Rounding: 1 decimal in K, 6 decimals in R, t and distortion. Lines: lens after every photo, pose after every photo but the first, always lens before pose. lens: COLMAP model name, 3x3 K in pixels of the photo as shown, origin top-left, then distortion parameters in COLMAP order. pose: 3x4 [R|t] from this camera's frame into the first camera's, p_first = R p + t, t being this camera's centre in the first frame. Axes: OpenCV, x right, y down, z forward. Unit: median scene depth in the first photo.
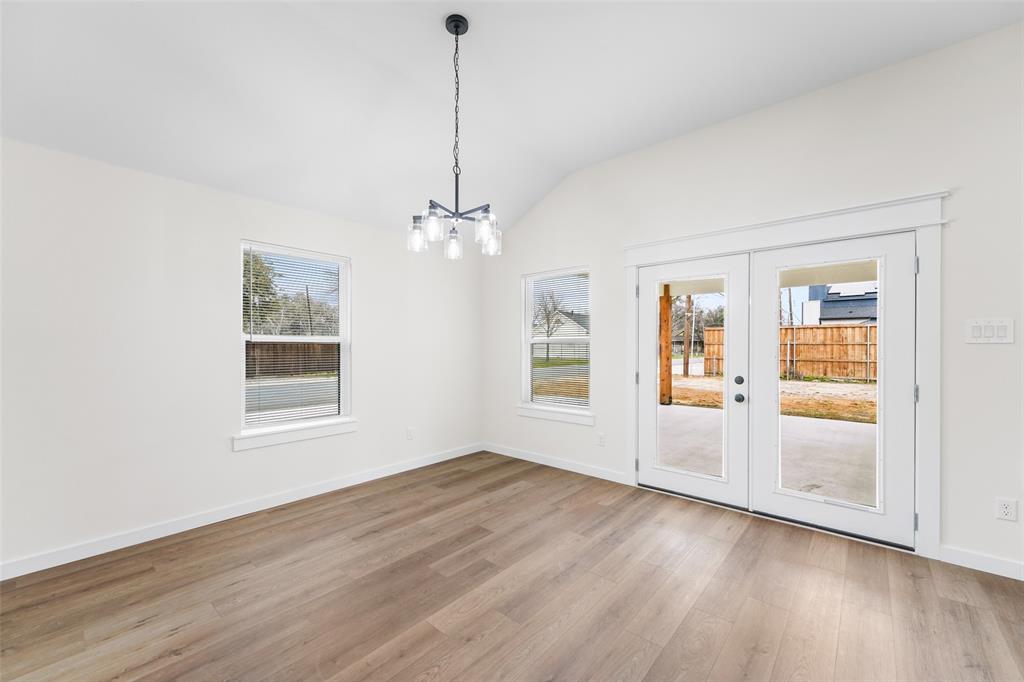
lens RADIAL K [[403.1, 0, 507.5], [0, 403.1, 345.8], [0, 0, 1]] dist [-0.000278, -0.000163]
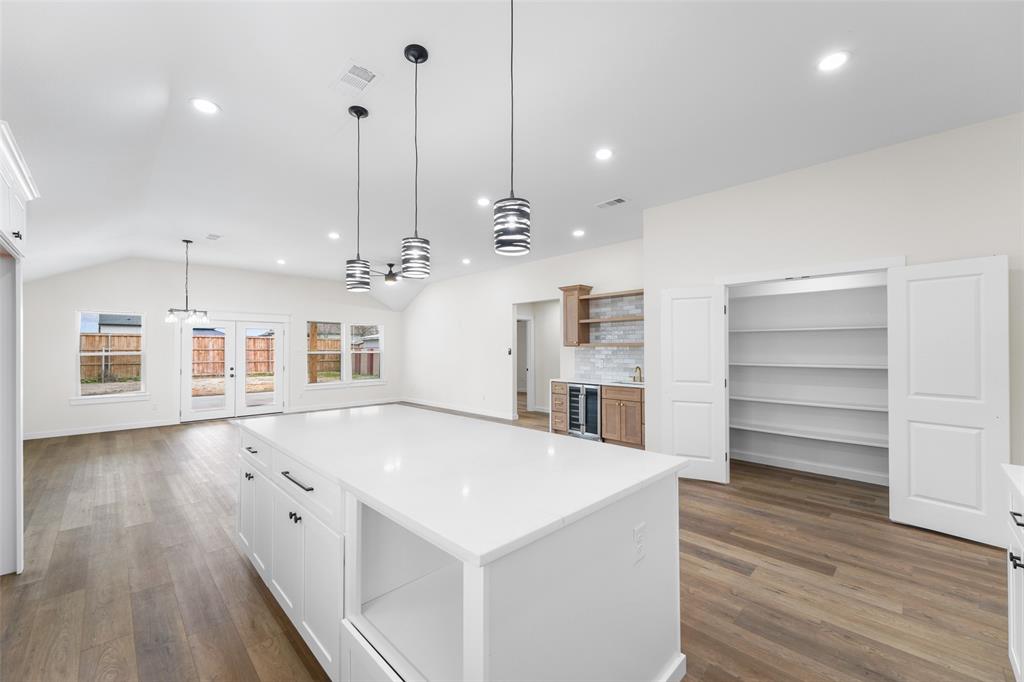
lens RADIAL K [[403.1, 0, 507.5], [0, 403.1, 345.8], [0, 0, 1]] dist [-0.000278, -0.000163]
pose [[0.057870, 0.006119, 0.998305, -1.625851], [0.000484, 0.999981, -0.006157, -0.040269], [-0.998324, 0.000839, 0.057866, -0.794695]]
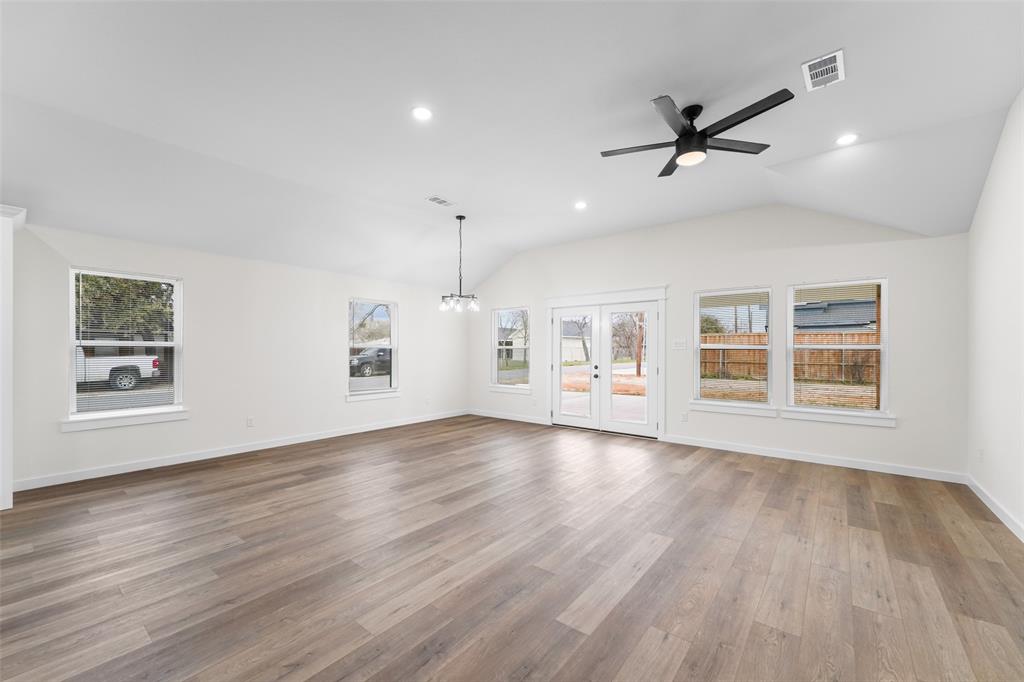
lens RADIAL K [[403.1, 0, 507.5], [0, 403.1, 345.8], [0, 0, 1]] dist [-0.000278, -0.000163]
pose [[0.998982, 0.002160, 0.045068, 0.028631], [-0.001706, 0.999947, -0.010120, -0.001688], [-0.045088, 0.010033, 0.998933, -0.845974]]
